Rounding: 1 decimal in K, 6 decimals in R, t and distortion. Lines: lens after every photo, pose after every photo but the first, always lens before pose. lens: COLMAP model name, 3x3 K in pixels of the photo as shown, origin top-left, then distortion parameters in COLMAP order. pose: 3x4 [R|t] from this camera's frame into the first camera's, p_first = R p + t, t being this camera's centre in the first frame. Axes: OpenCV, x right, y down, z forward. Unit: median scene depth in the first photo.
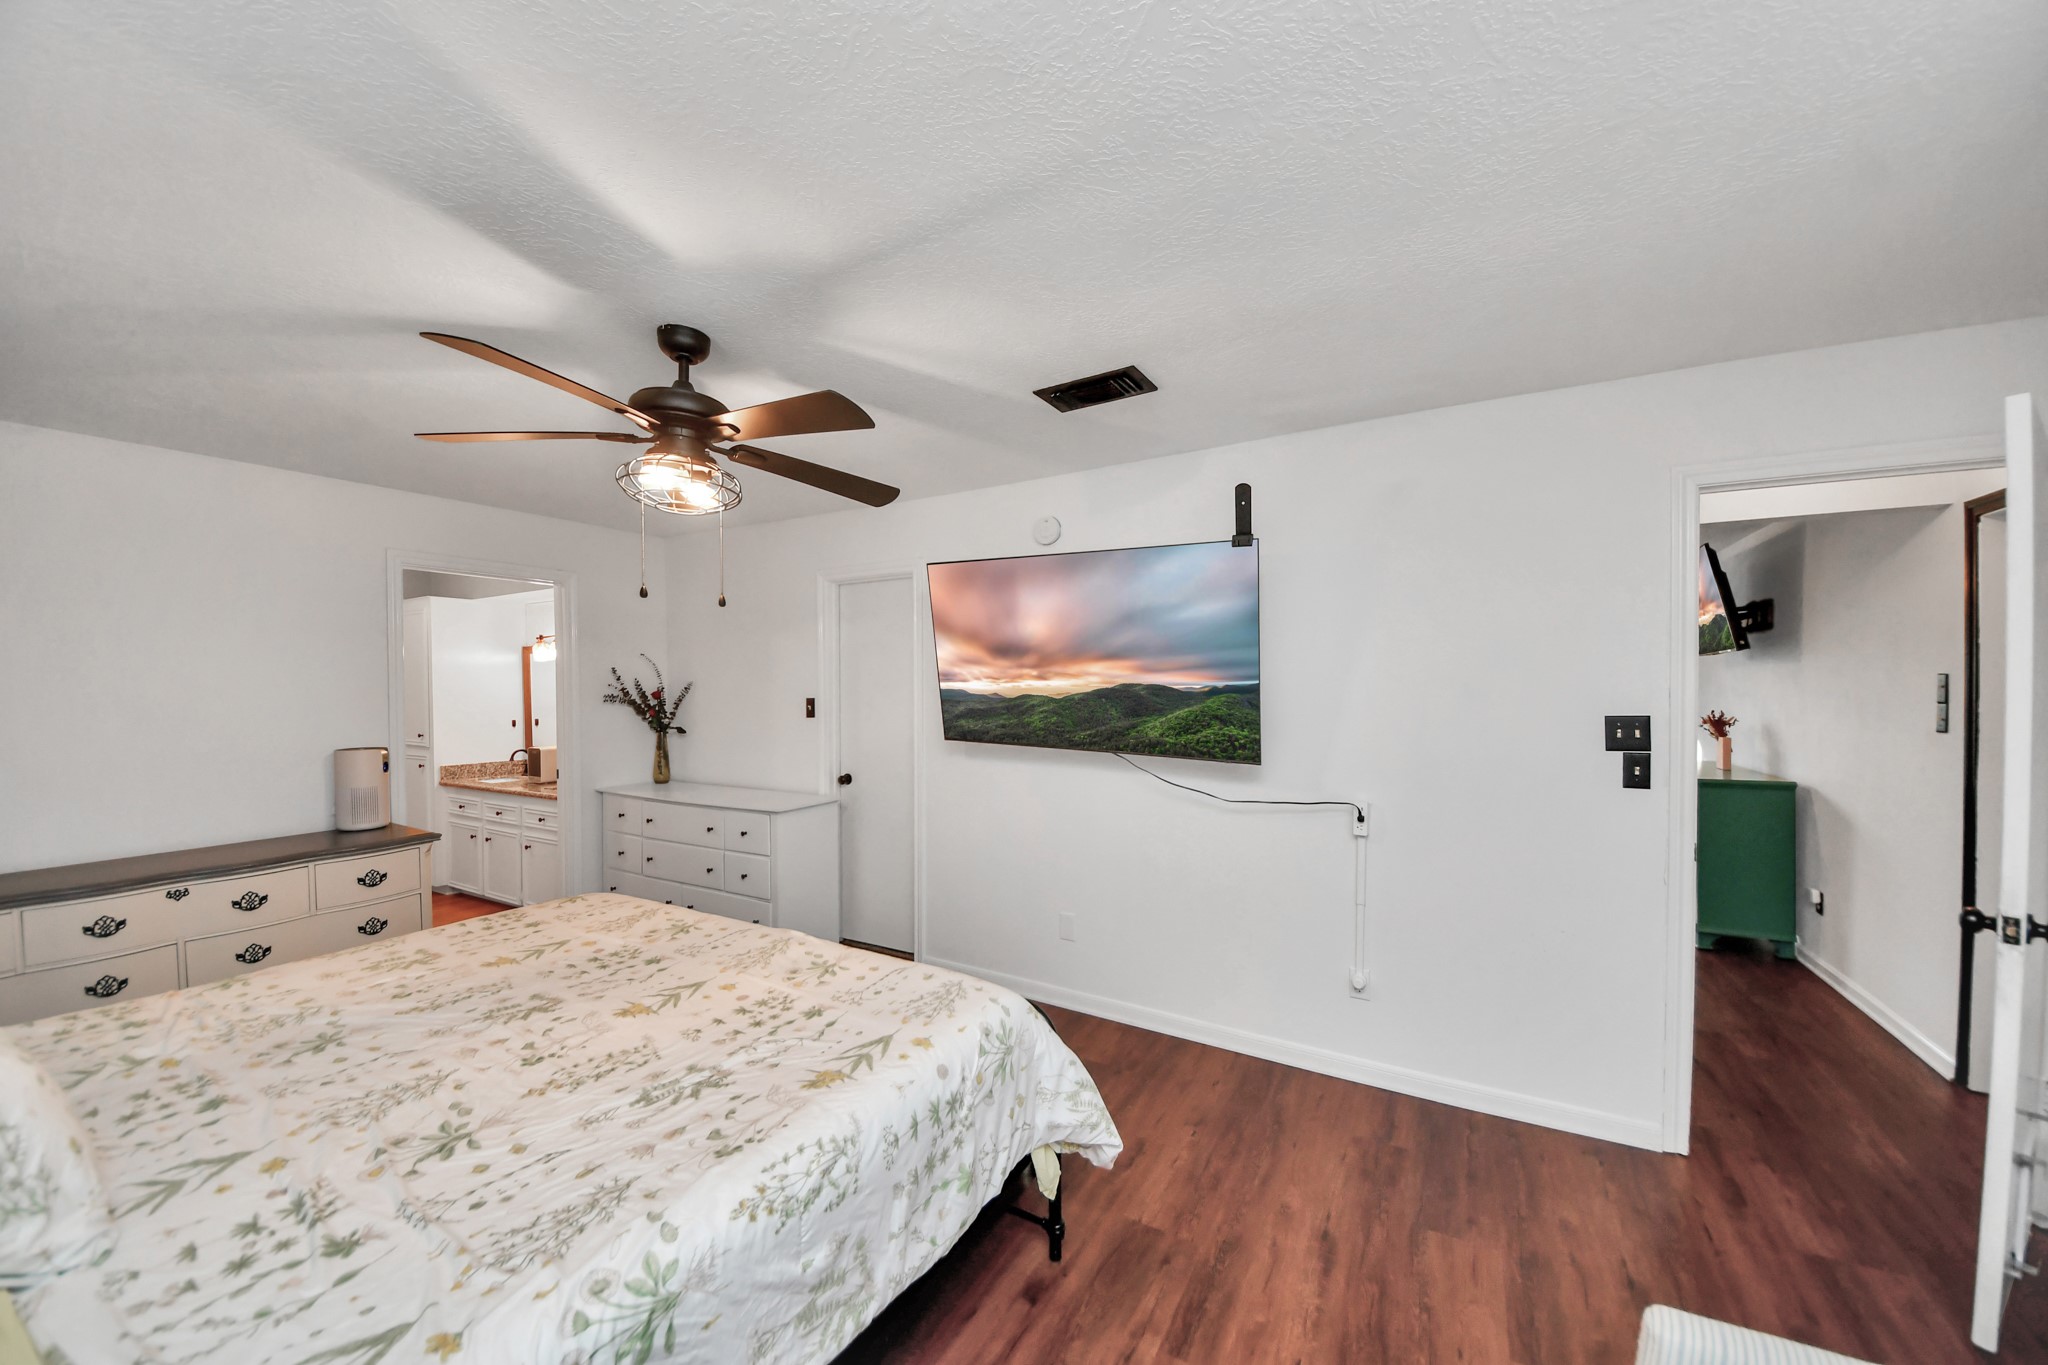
lens RADIAL K [[722.6, 0, 1022.2], [0, 722.6, 693.4], [0, 0, 1]] dist [0.048128, -0.024997]
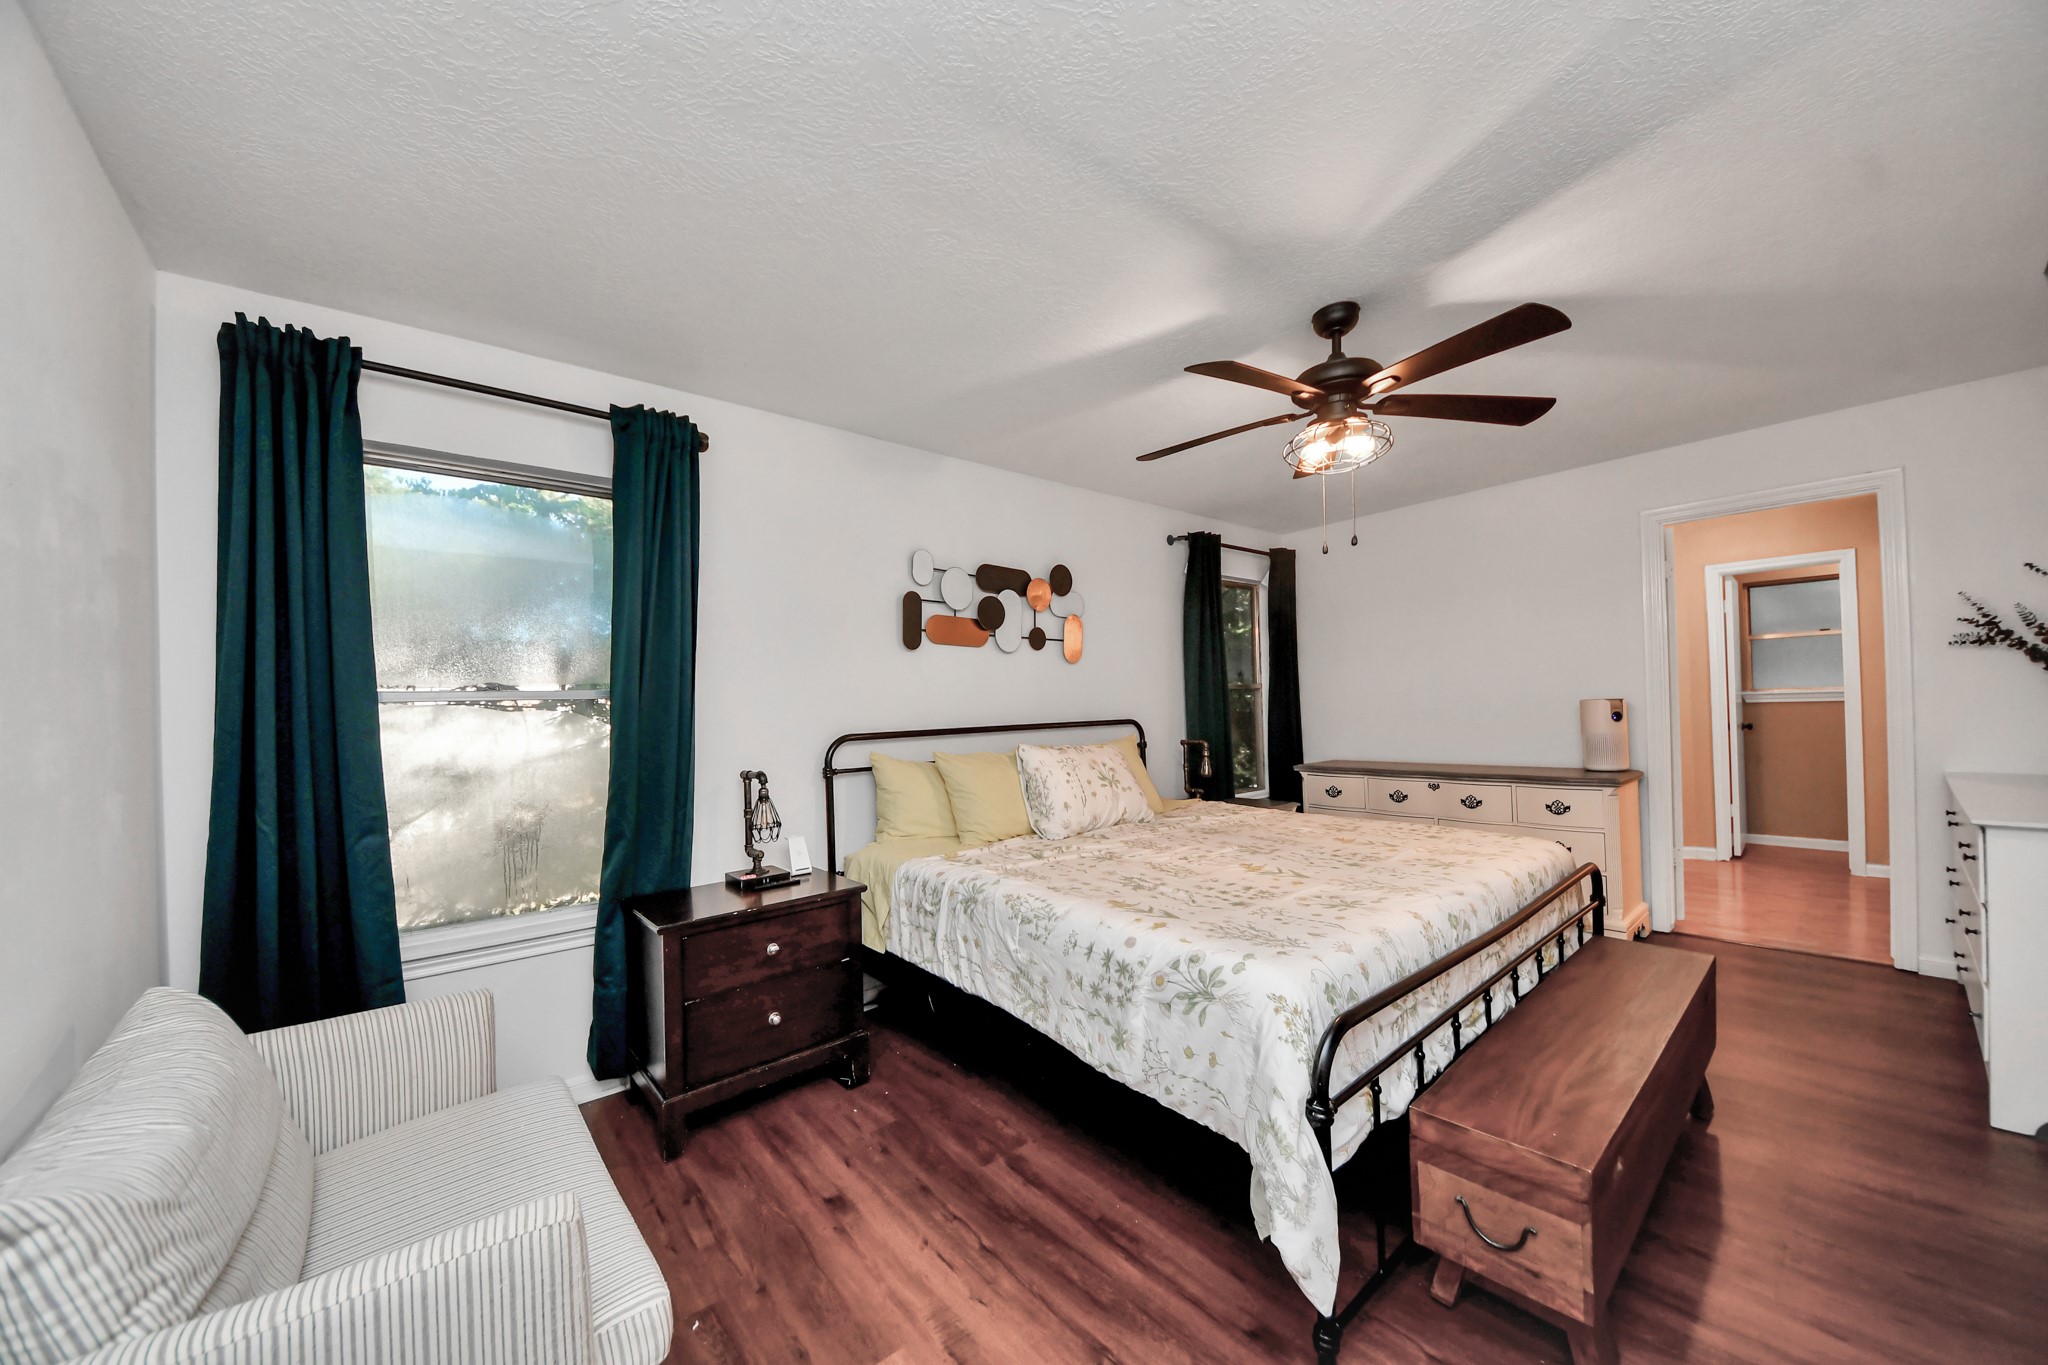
lens RADIAL K [[722.6, 0, 1022.2], [0, 722.6, 693.4], [0, 0, 1]] dist [0.048128, -0.024997]
pose [[-0.334330, -0.000574, -0.942456, 0.862653], [0.017545, 0.999823, -0.006833, 0.109570], [0.942293, -0.018820, -0.334261, 1.031602]]
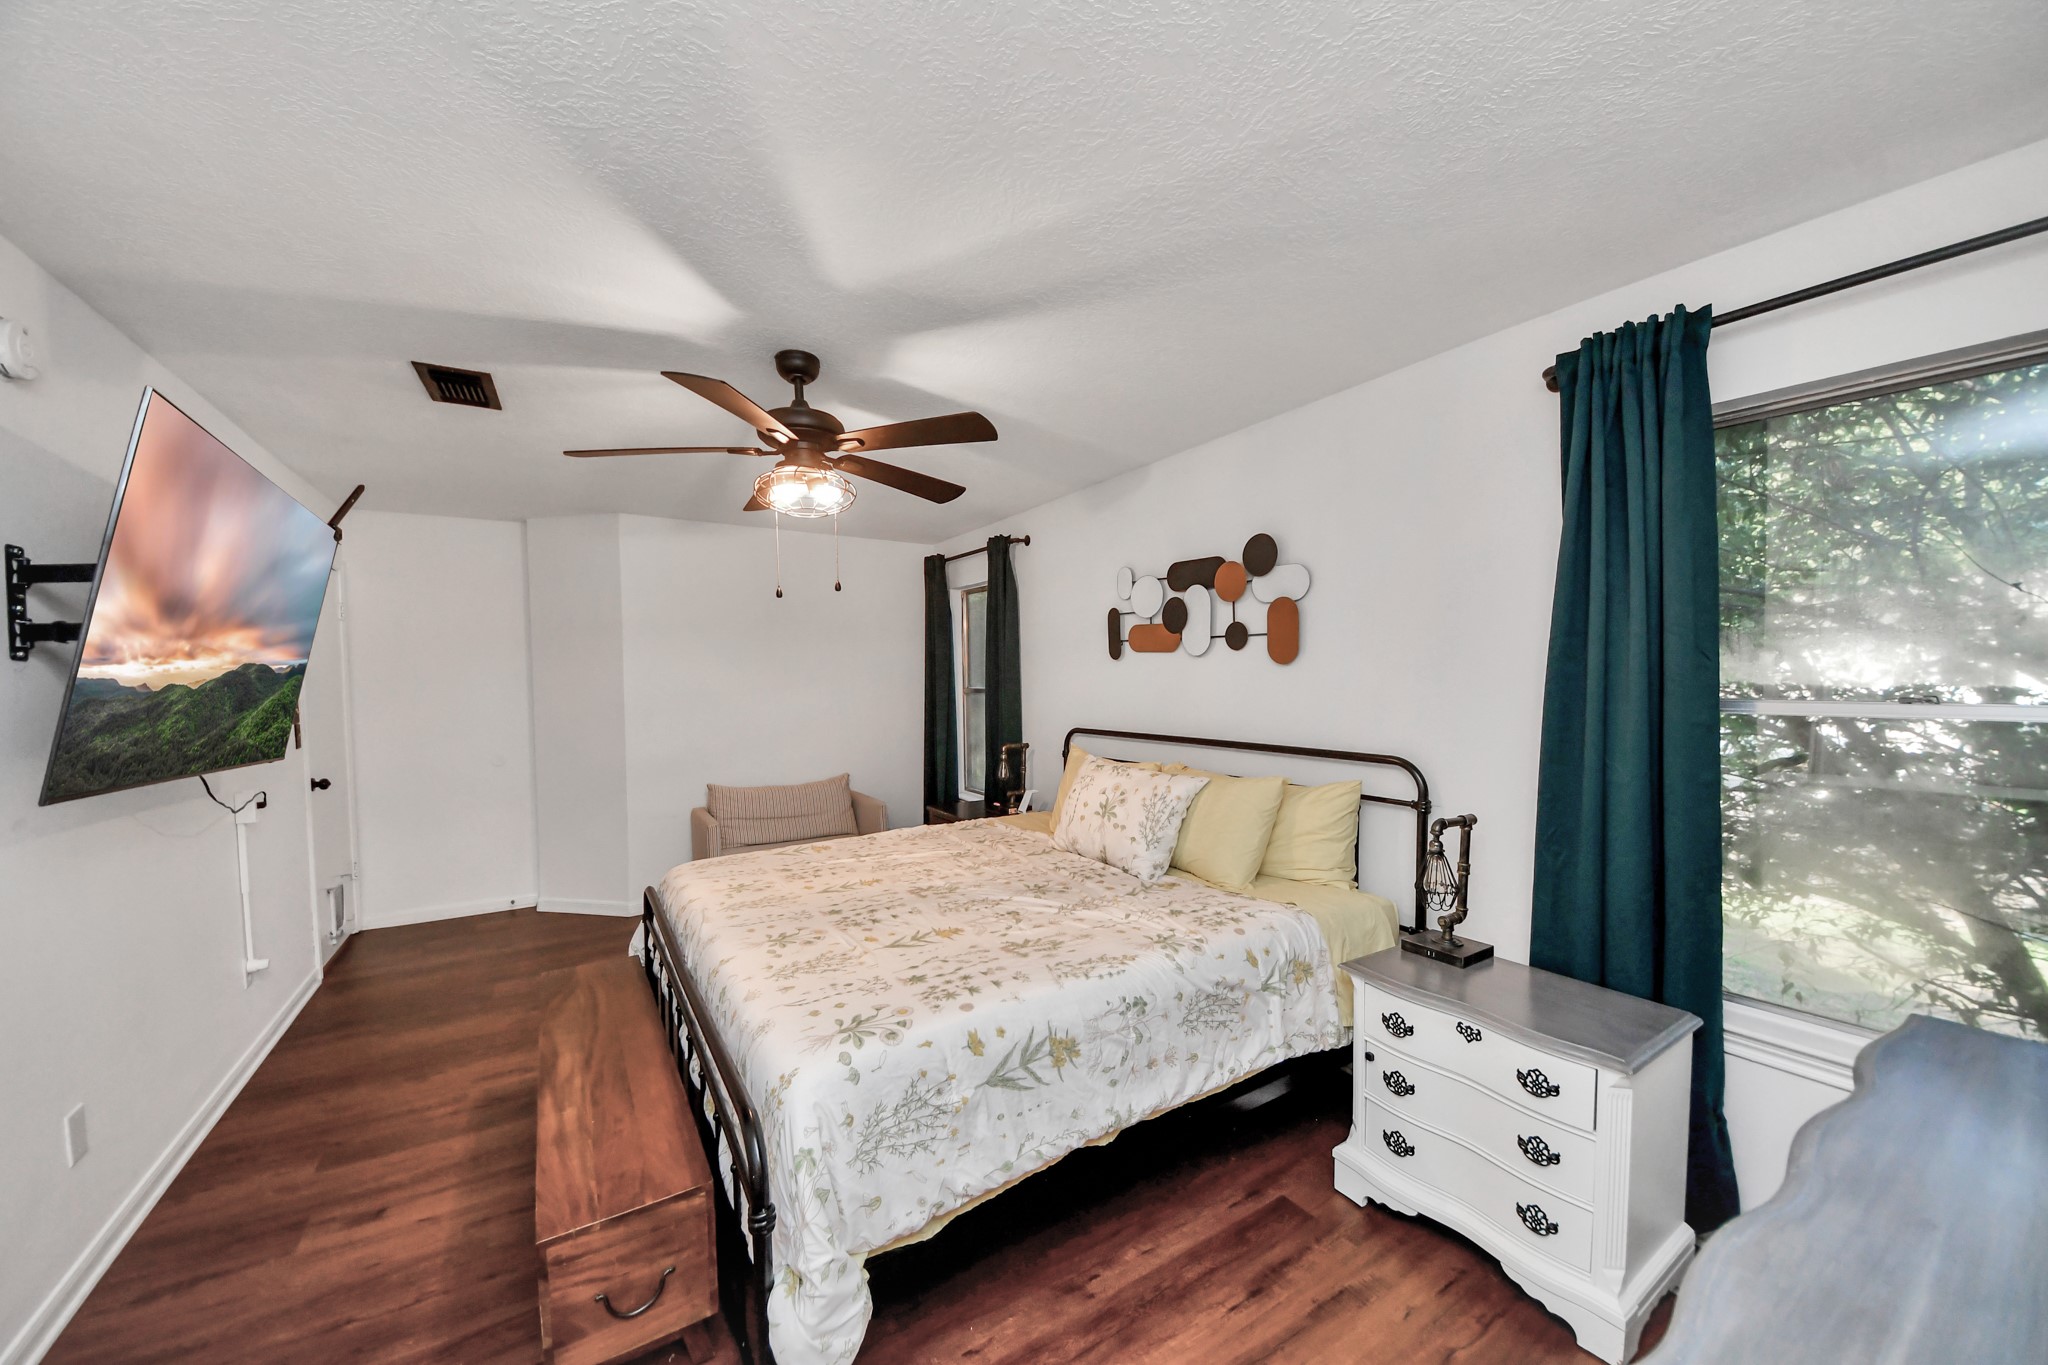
lens RADIAL K [[722.6, 0, 1022.2], [0, 722.6, 693.4], [0, 0, 1]] dist [0.048128, -0.024997]
pose [[-0.893228, 0.005990, 0.449564, -1.146676], [0.027399, 0.998778, 0.041132, -0.001015], [-0.448768, 0.049058, -0.892301, 1.937884]]
